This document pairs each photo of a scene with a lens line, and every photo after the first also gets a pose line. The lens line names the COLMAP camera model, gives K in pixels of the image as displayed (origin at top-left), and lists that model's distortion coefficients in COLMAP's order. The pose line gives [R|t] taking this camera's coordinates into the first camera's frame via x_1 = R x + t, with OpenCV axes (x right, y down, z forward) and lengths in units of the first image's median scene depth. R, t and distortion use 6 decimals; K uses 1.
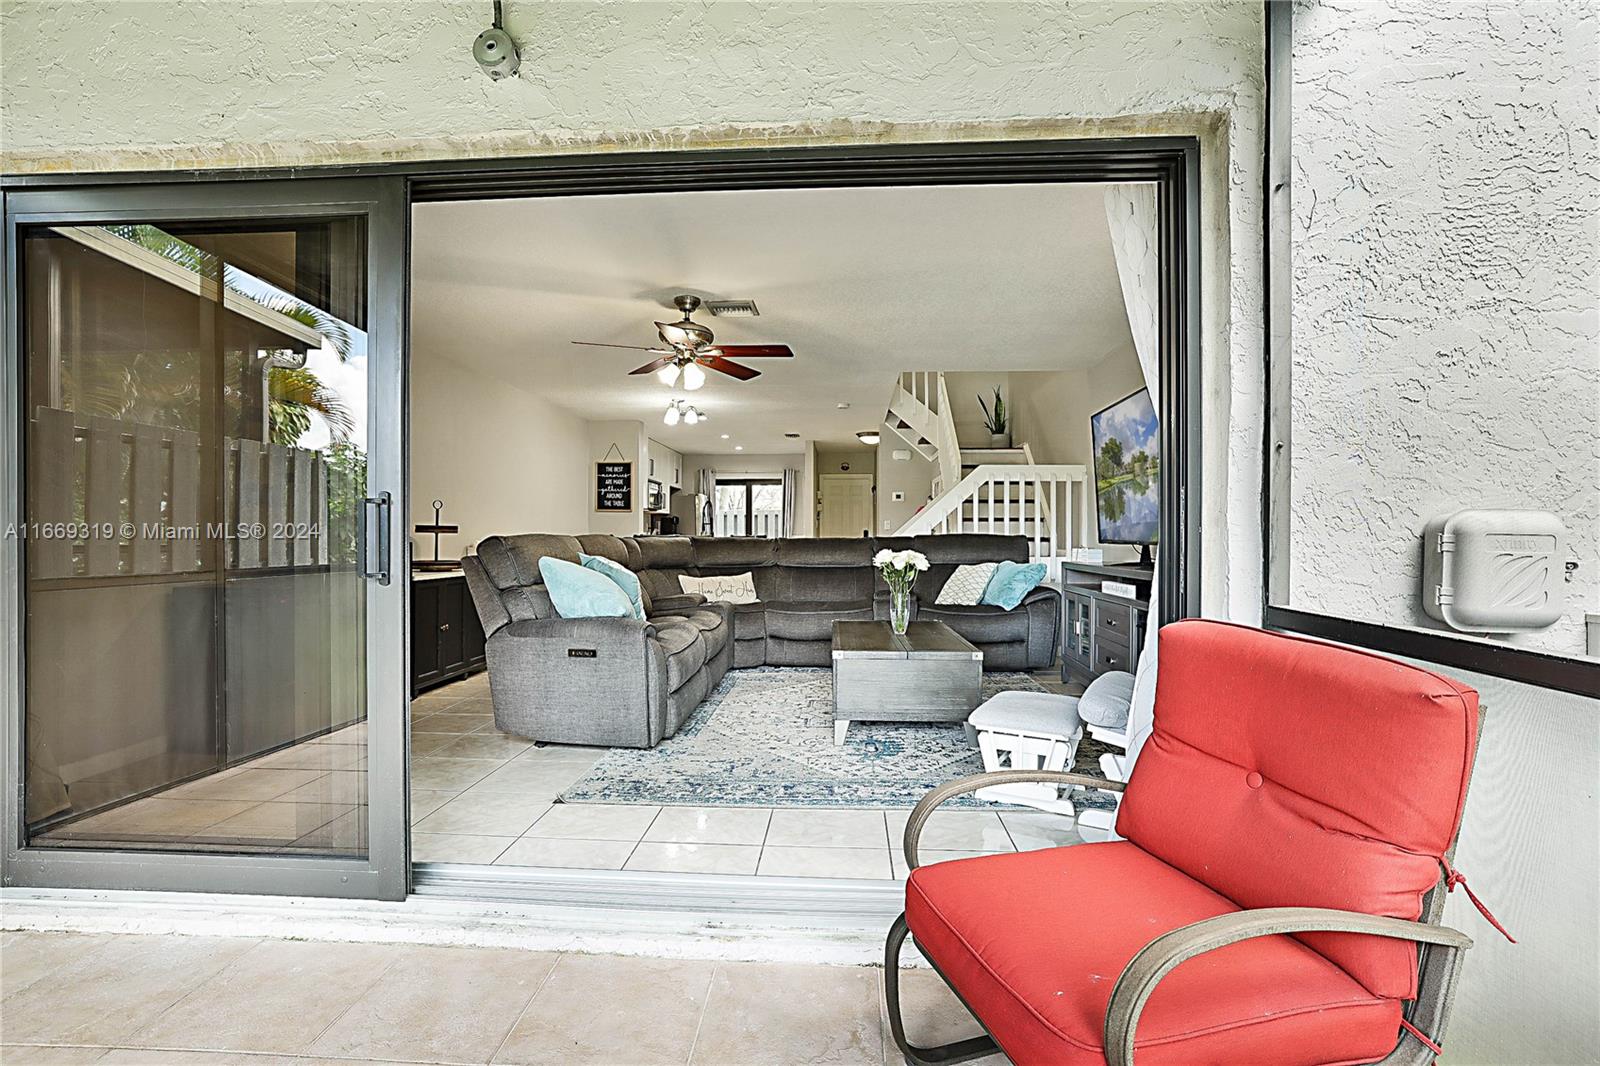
lens RADIAL K [[748.9, 0, 796.9], [0, 748.9, 540.6], [0, 0, 1]] dist [-0.023617, 0.000740]
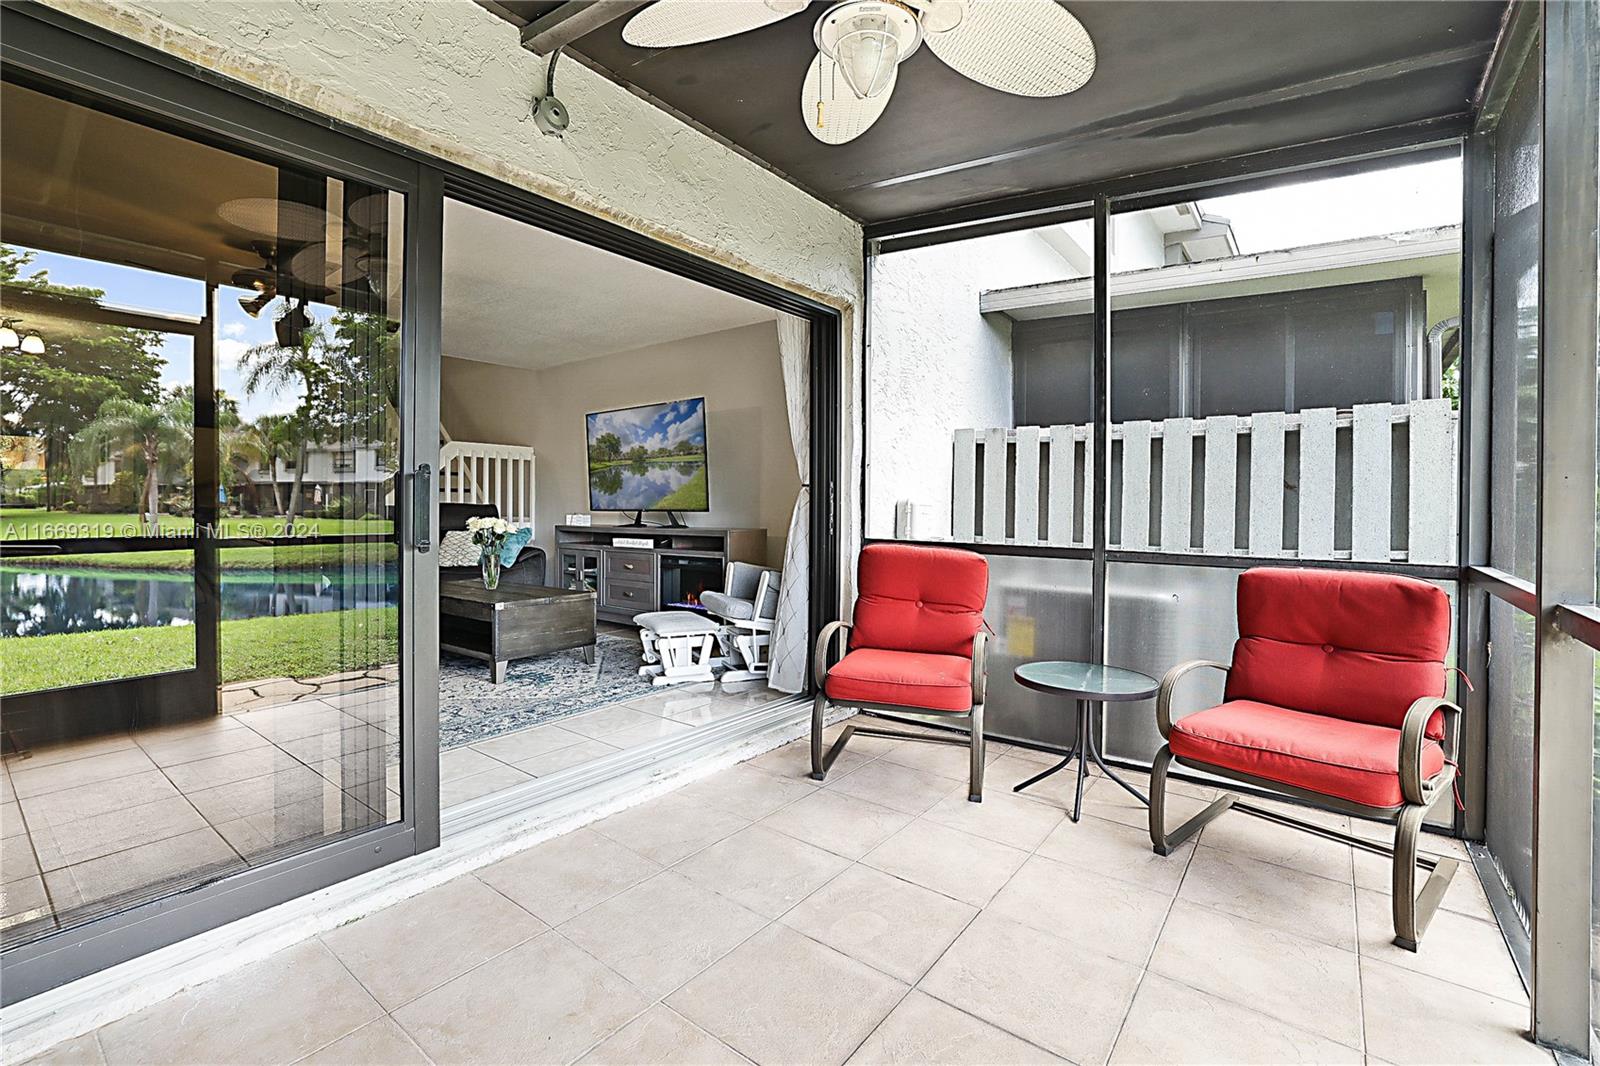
lens RADIAL K [[716.4, 0, 767.0], [0, 716.4, 507.1], [0, 0, 1]] dist [-0.030450, 0.001374]
pose [[0.578099, -0.001587, 0.815965, -0.374168], [0.003431, 0.999994, -0.000486, -0.000516], [-0.815959, 0.003081, 0.578101, 0.006391]]
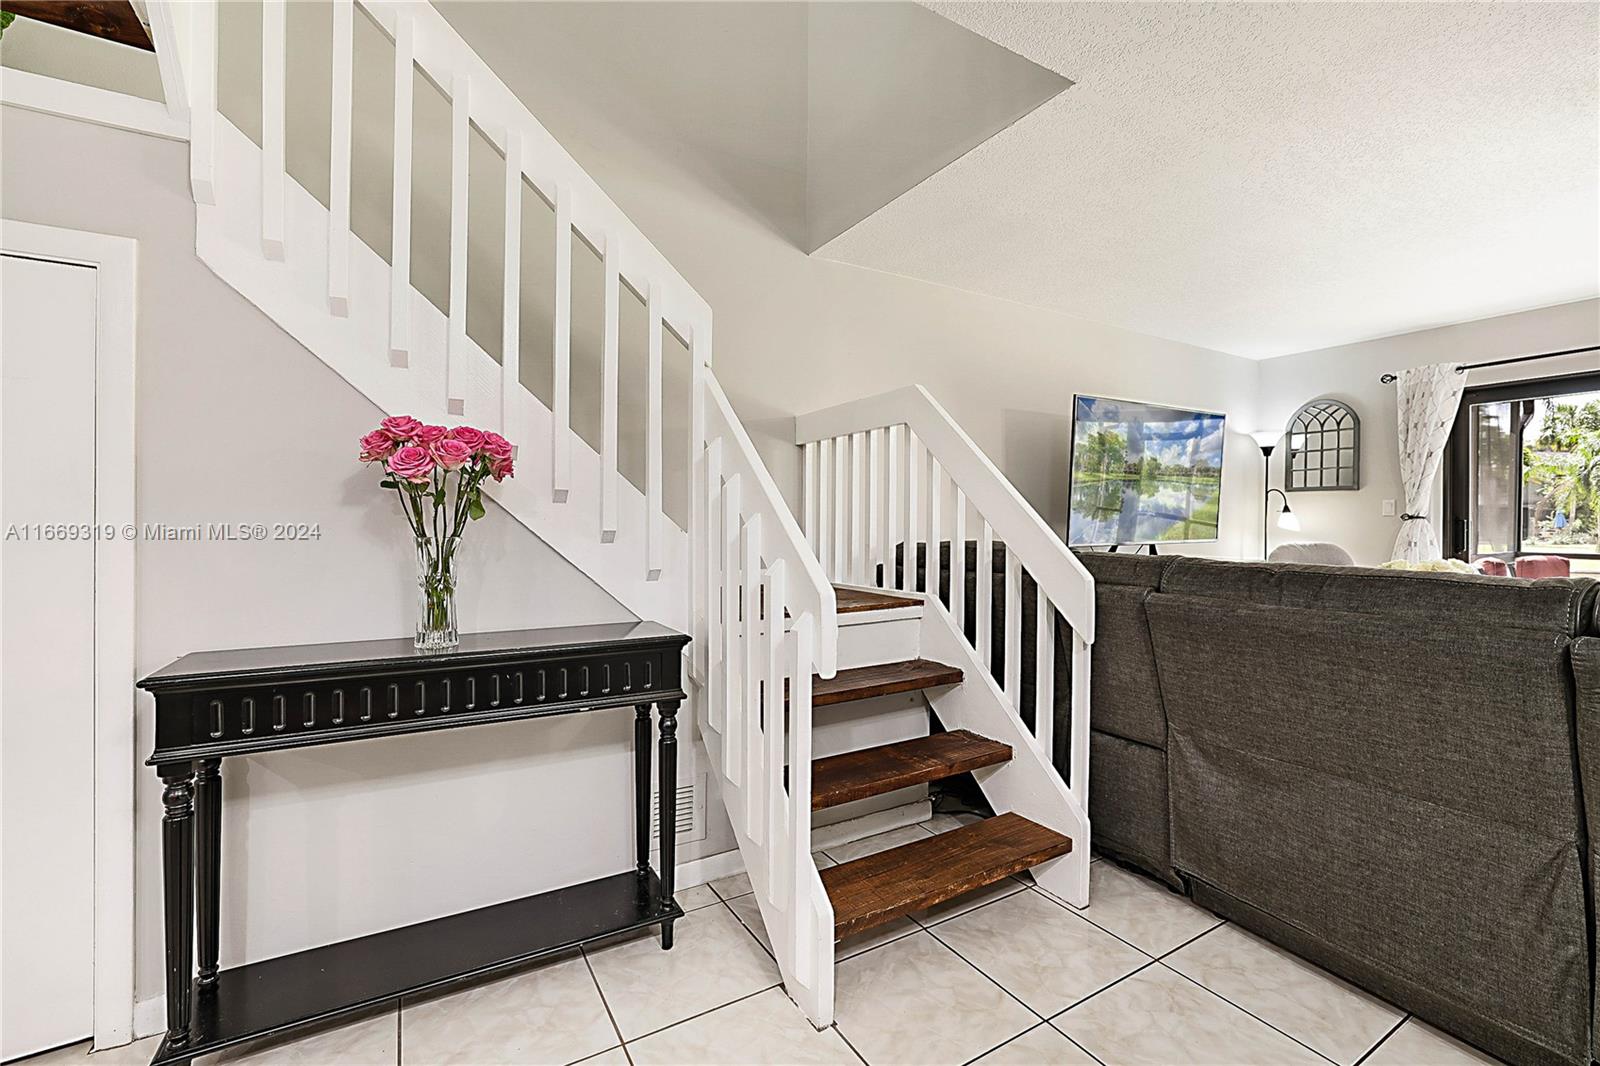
lens RADIAL K [[687.0, 0, 804.0], [0, 687.0, 526.1], [0, 0, 1]] dist [-0.039887, 0.012832]
pose [[-0.559741, -0.003938, 0.828658, -0.058076], [0.007385, 0.999925, 0.009740, -0.023965], [-0.828635, 0.011571, -0.559670, 1.398364]]
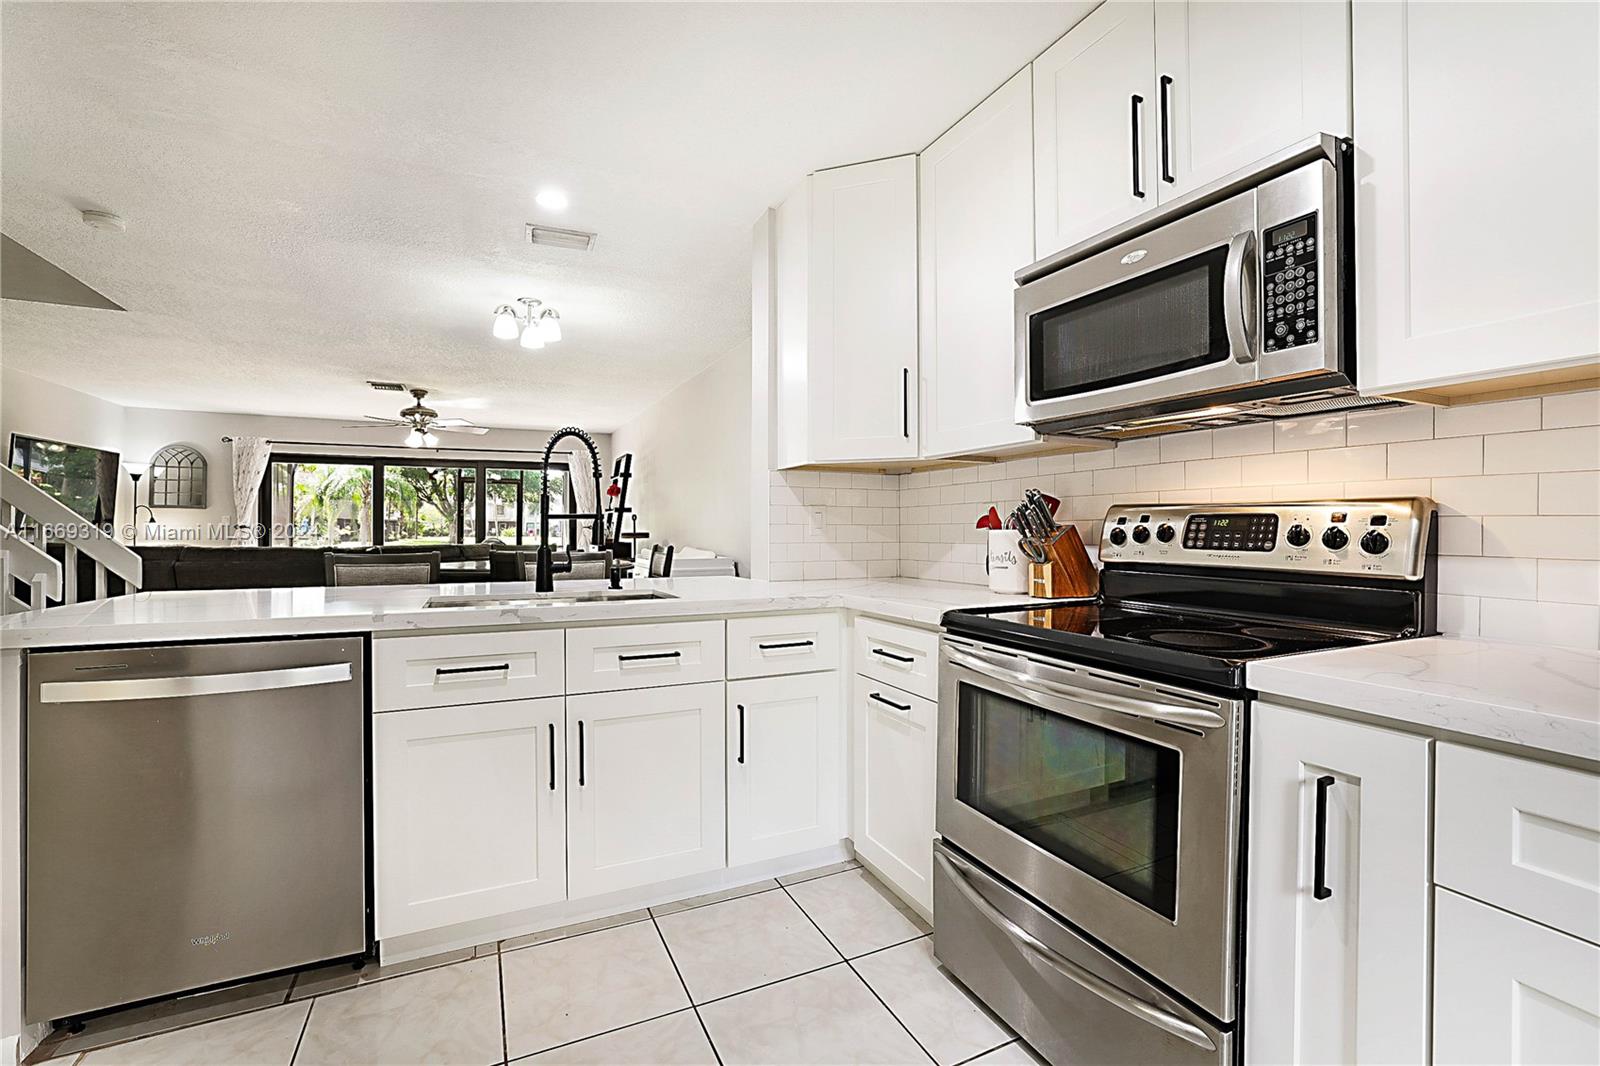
lens RADIAL K [[687.0, 0, 803.4], [0, 687.0, 525.8], [0, 0, 1]] dist [-0.039887, 0.012832]
pose [[-0.872292, -0.005282, -0.488957, -0.117318], [-0.006626, 0.999978, 0.001019, -0.032106], [0.488941, 0.004129, -0.872307, 2.023186]]
